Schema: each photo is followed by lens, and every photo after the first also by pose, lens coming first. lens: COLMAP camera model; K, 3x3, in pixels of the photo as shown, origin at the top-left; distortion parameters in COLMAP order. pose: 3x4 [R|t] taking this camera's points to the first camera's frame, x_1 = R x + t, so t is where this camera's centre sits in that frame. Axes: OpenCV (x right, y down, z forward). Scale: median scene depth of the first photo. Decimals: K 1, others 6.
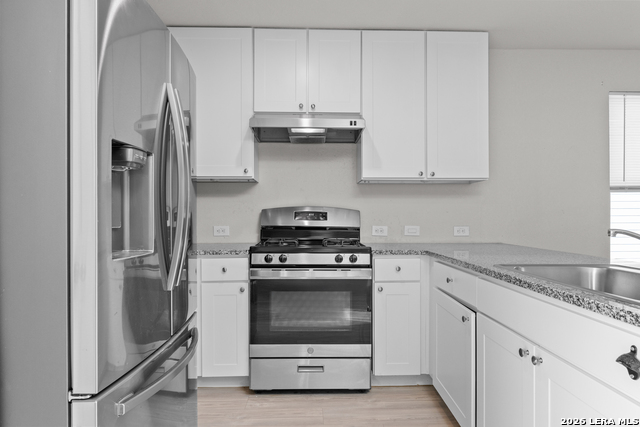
lens RADIAL K [[390.7, 0, 319.2], [0, 390.7, 219.9], [0, 0, 1]] dist [-0.006774, -0.000274]
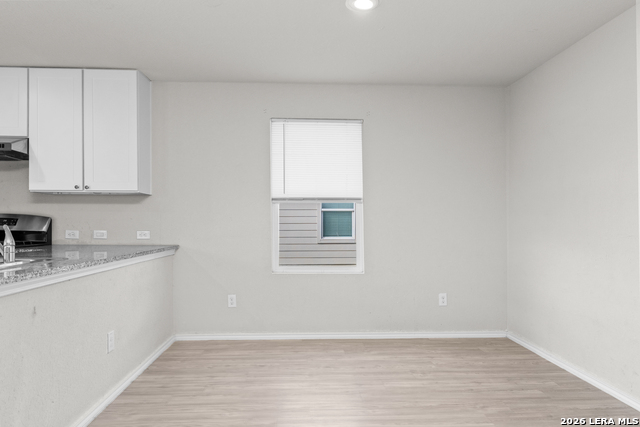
lens RADIAL K [[390.7, 0, 320.1], [0, 390.7, 222.9], [0, 0, 1]] dist [-0.006774, -0.000274]
pose [[0.999232, 0.003555, 0.039015, 0.889099], [-0.003409, 0.999987, -0.003826, -0.005295], [-0.039028, 0.003690, 0.999231, -0.213510]]
